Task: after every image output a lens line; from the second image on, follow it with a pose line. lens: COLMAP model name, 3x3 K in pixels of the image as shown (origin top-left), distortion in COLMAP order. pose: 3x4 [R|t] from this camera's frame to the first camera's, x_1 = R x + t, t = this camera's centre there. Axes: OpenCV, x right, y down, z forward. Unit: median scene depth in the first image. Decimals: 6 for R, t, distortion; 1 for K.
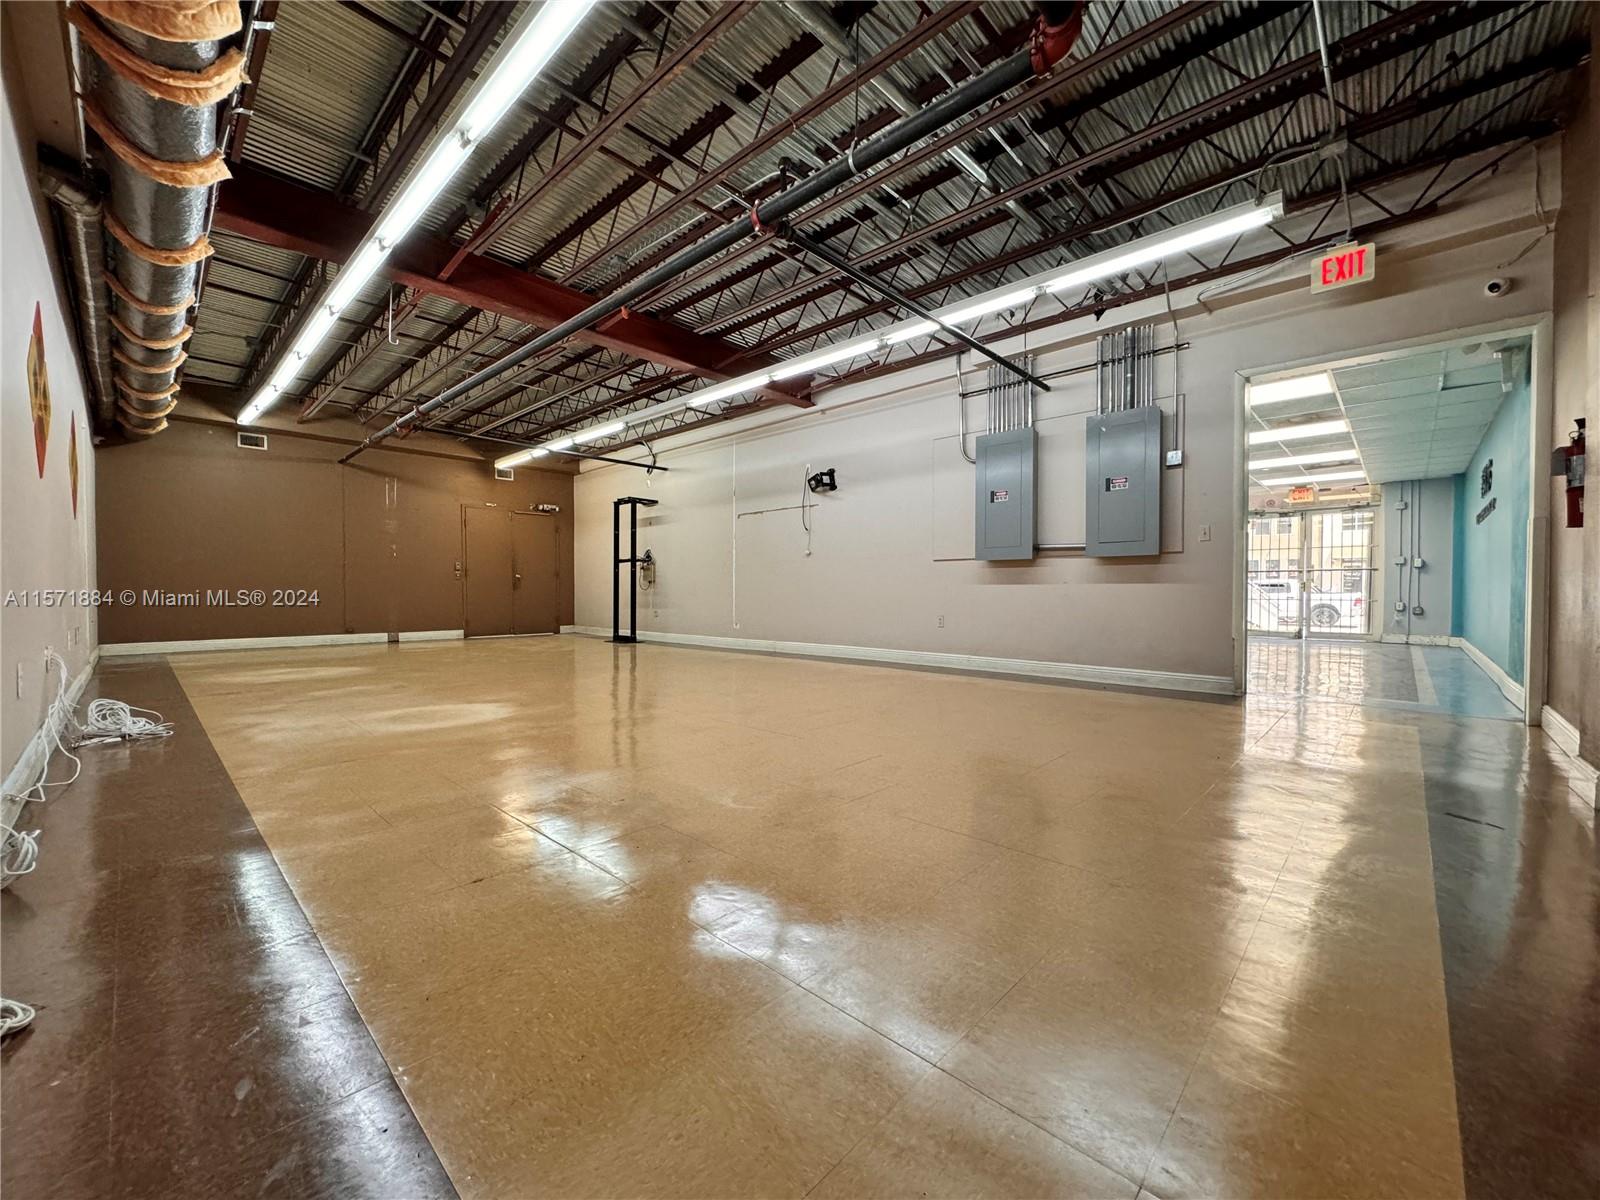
lens RADIAL K [[637.9, 0, 802.4], [0, 637.9, 603.6], [0, 0, 1]] dist [-0.000037, 0.000733]
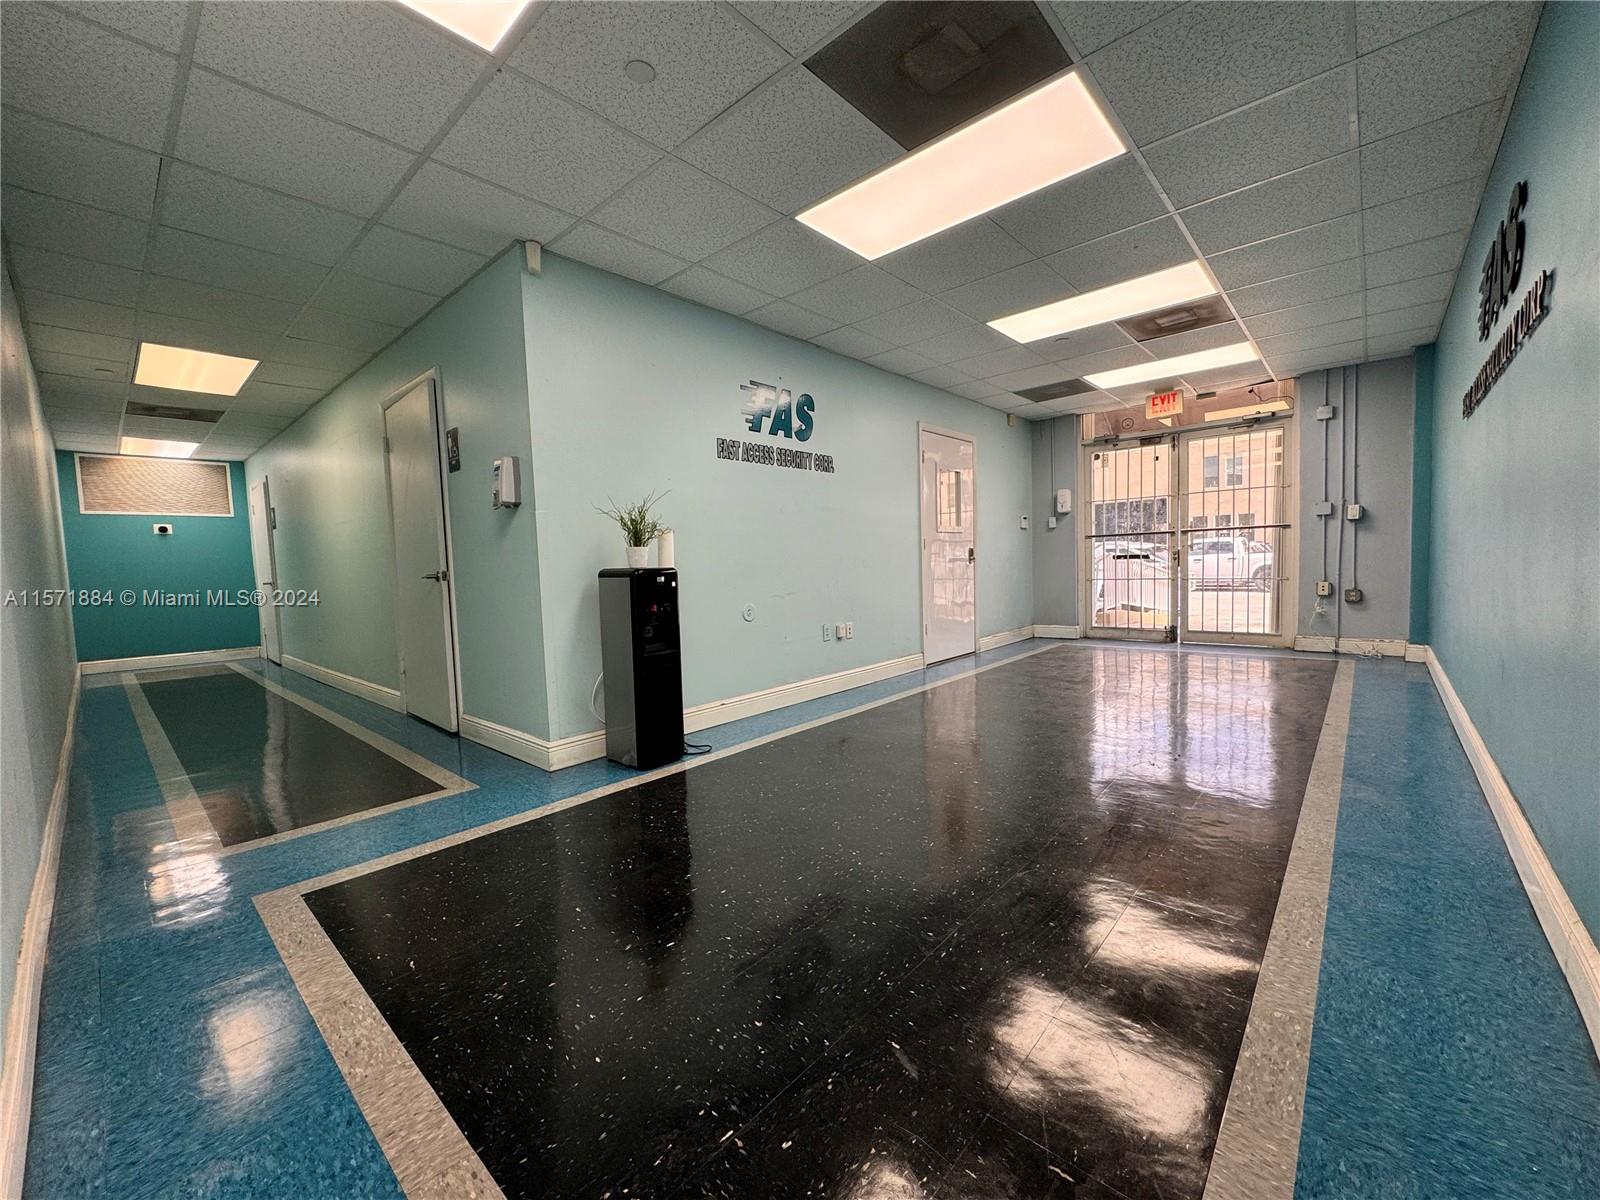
lens RADIAL K [[637.9, 0, 797.9], [0, 637.9, 597.4], [0, 0, 1]] dist [-0.000037, 0.000733]
pose [[0.998893, -0.043207, 0.018615, 0.448117], [0.042229, 0.997850, 0.050114, -0.037536], [-0.020740, -0.049272, 0.998570, 0.430649]]
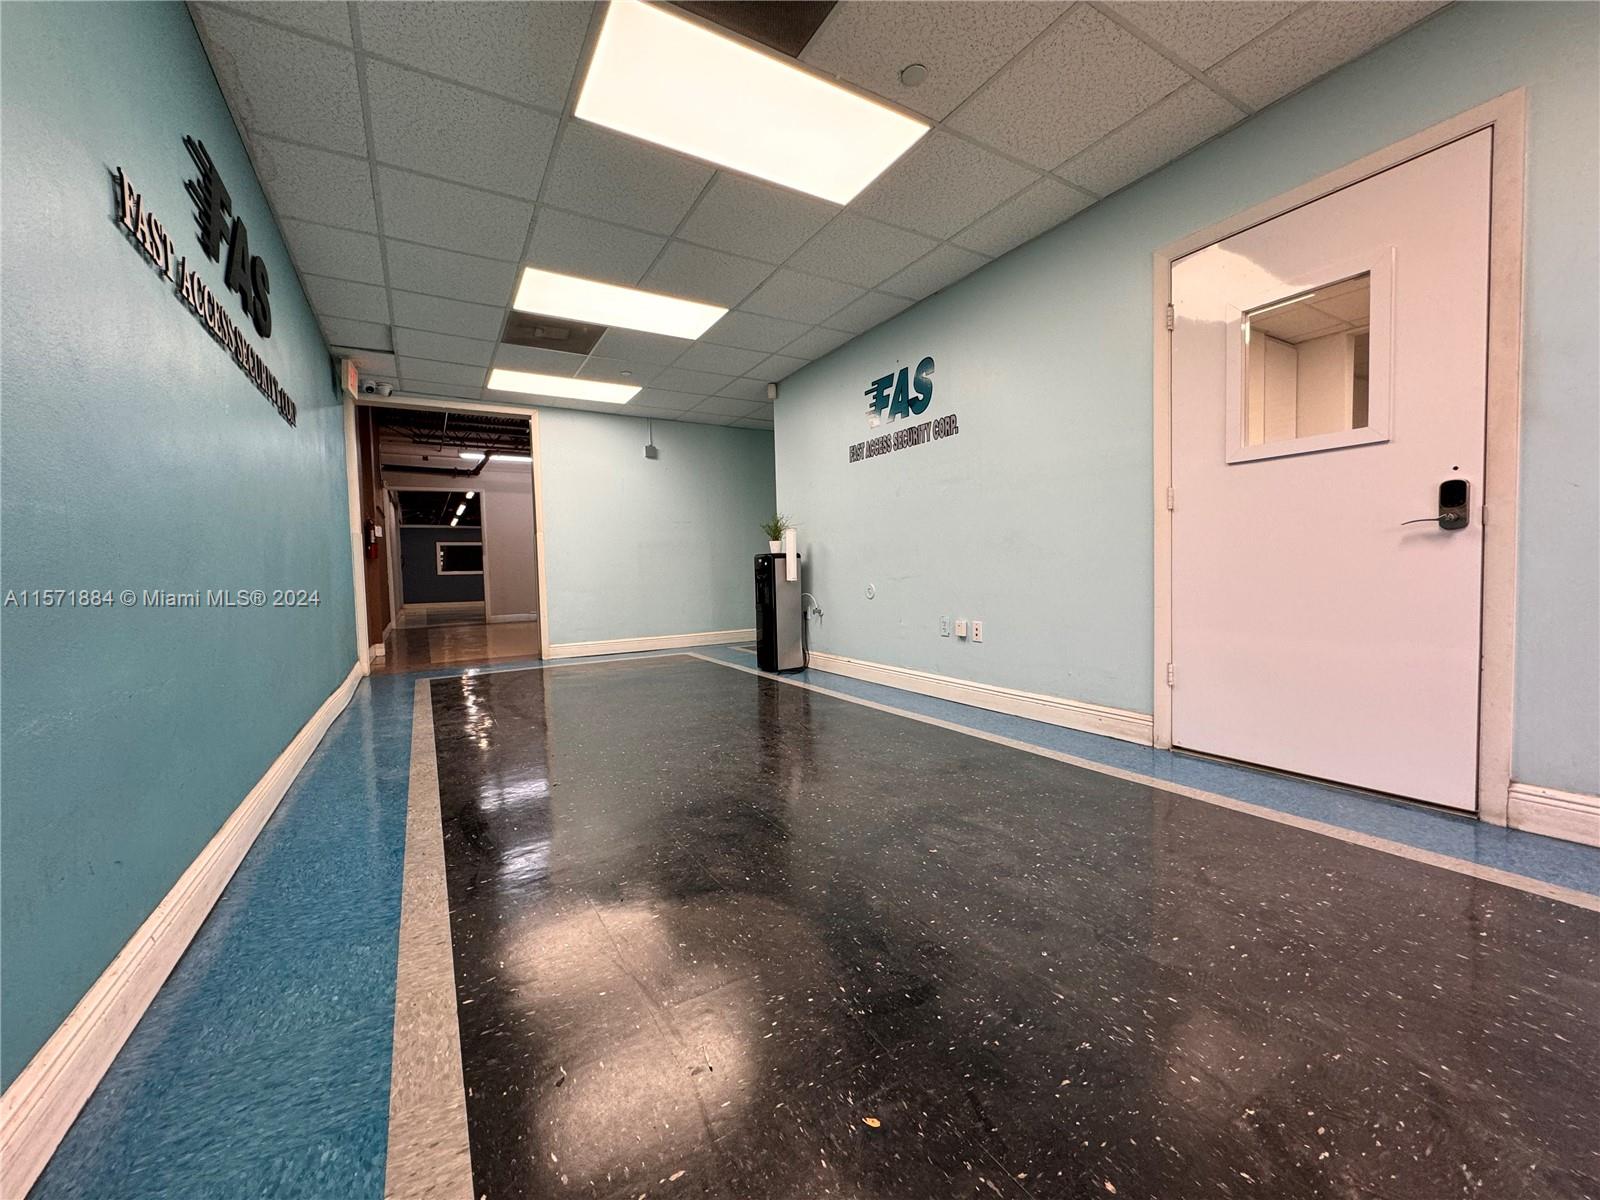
lens RADIAL K [[637.9, 0, 801.0], [0, 637.9, 605.0], [0, 0, 1]] dist [-0.000037, 0.000733]
pose [[-0.271298, 0.046365, -0.961378, 1.168563], [0.014047, 0.998923, 0.044211, -0.008584], [0.962393, -0.001510, -0.271657, 1.233714]]
